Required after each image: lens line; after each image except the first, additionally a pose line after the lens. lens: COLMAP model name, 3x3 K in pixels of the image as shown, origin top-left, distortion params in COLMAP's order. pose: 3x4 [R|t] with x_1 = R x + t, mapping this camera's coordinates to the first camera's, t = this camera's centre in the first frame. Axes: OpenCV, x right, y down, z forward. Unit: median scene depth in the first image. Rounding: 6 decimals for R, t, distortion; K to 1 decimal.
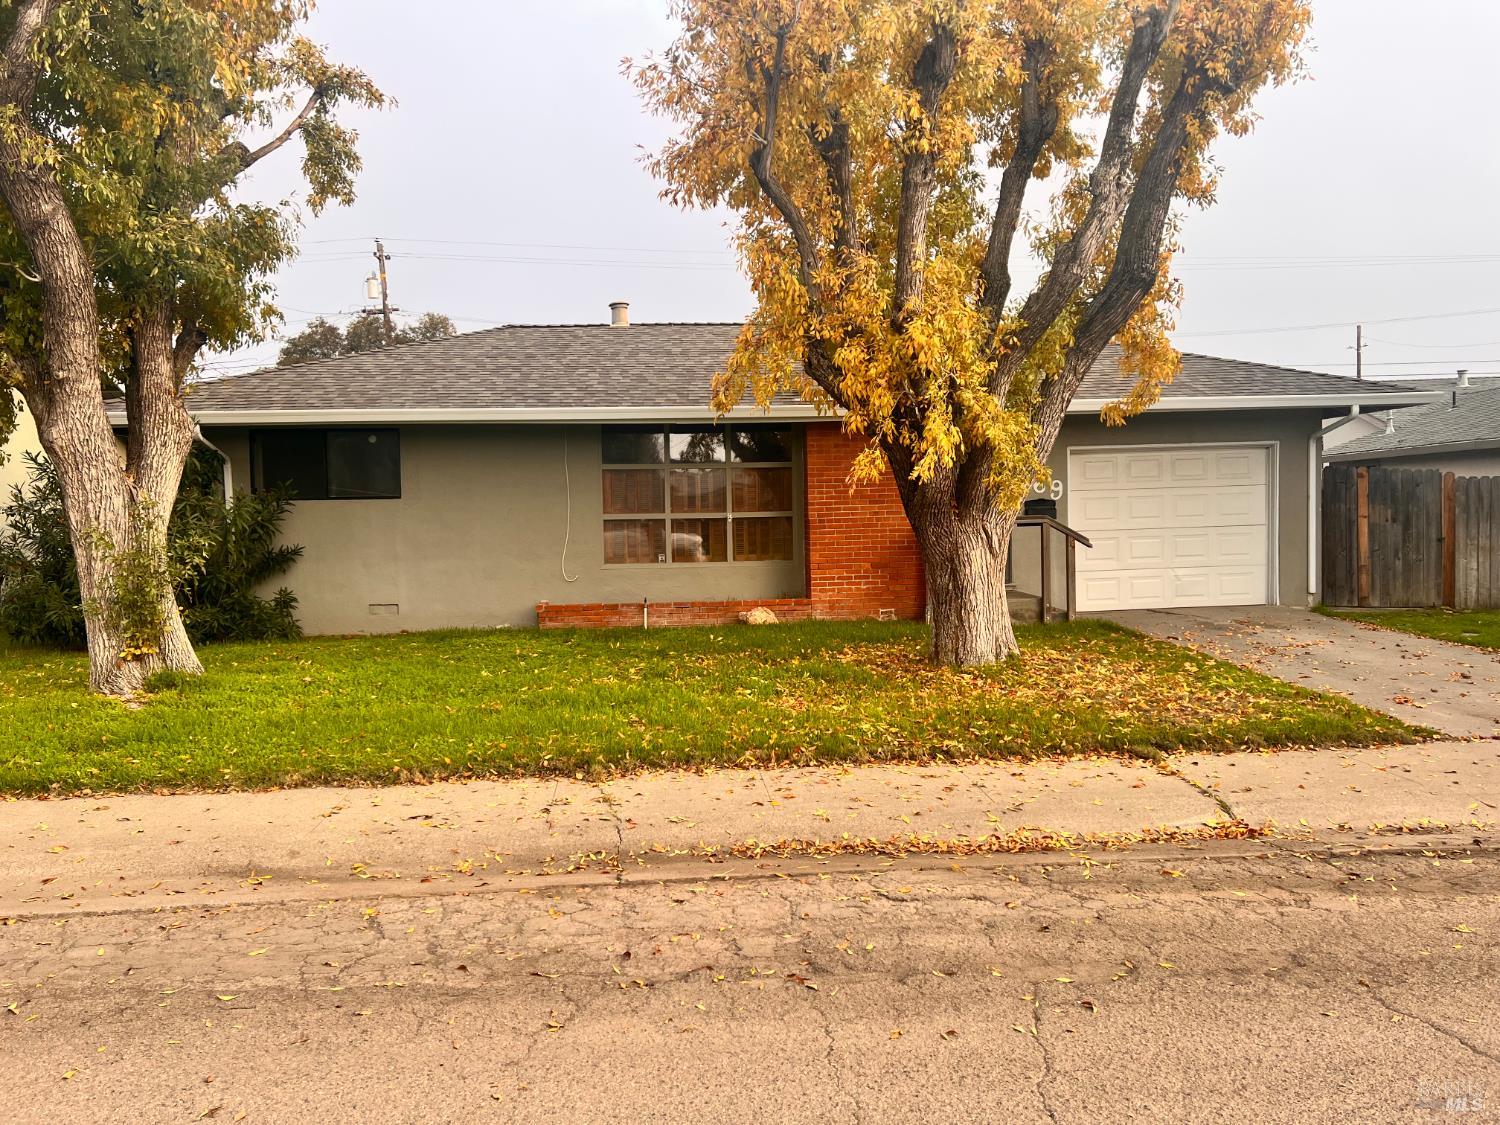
lens RADIAL K [[1118.4, 0, 742.9], [0, 1118.4, 565.0], [0, 0, 1]] dist [0.061964, -0.083698]
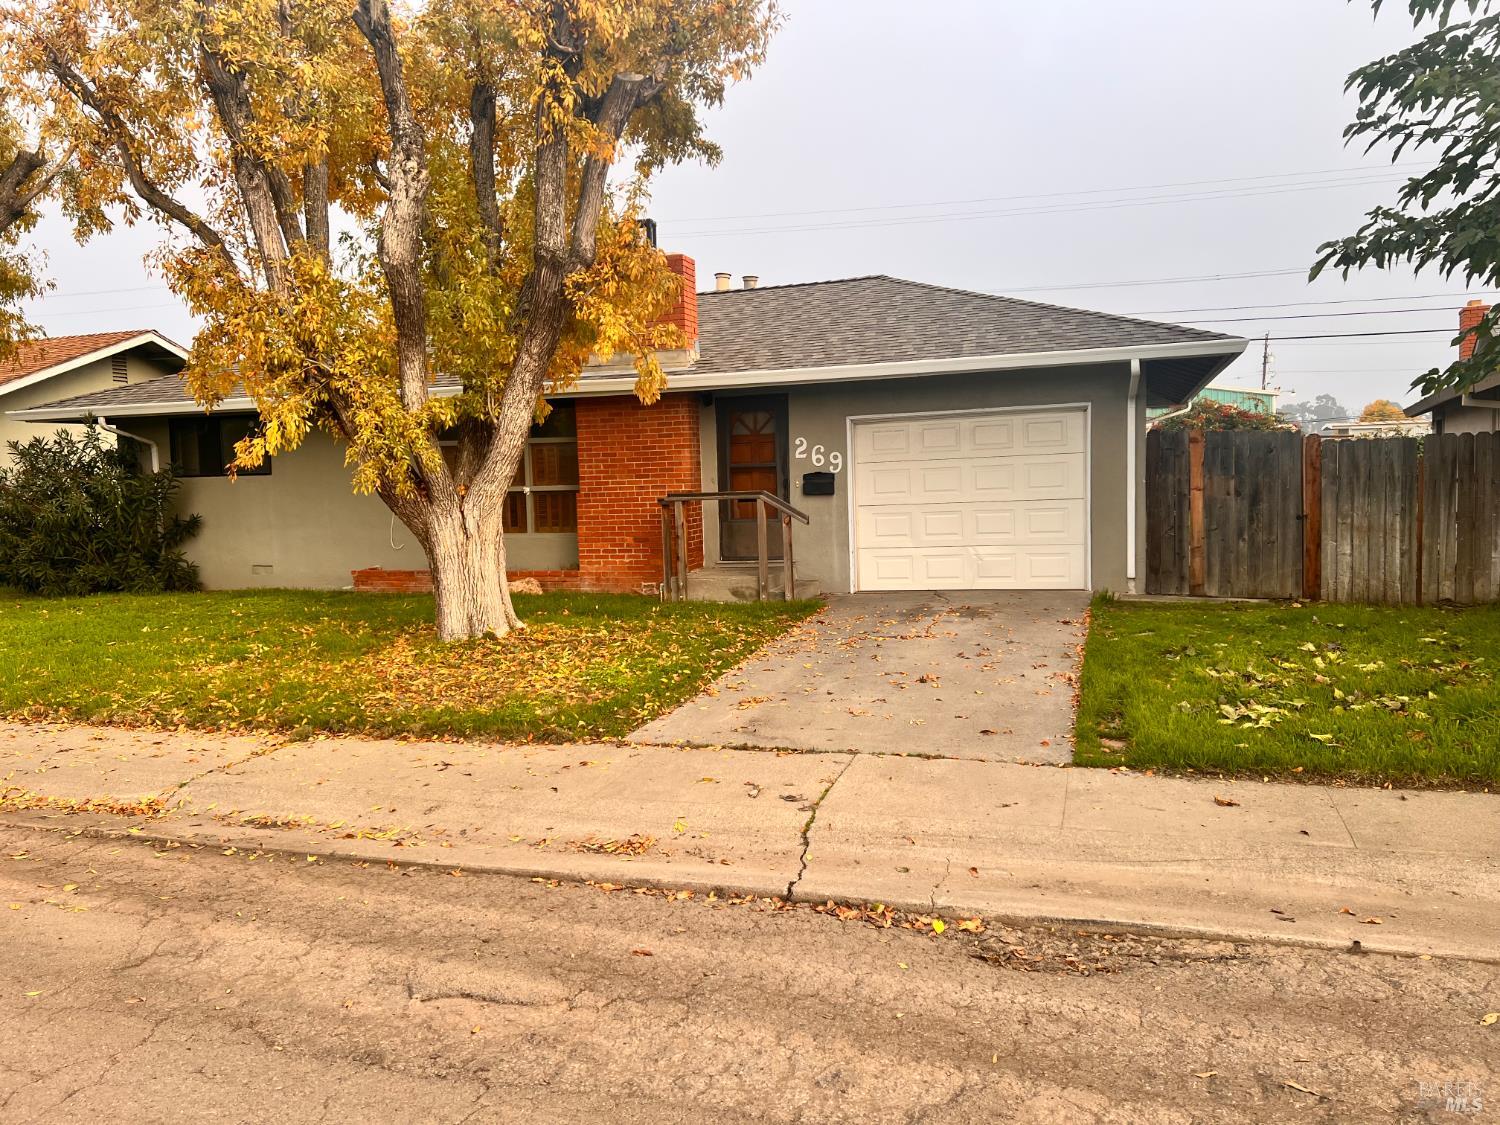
lens RADIAL K [[1121.5, 0, 762.8], [0, 1121.5, 555.9], [0, 0, 1]] dist [0.057311, -0.059262]
pose [[0.928715, 0.020926, -0.370204, 0.577828], [-0.010094, 0.999463, 0.031173, -0.016533], [0.370657, -0.025214, 0.928427, 0.099279]]
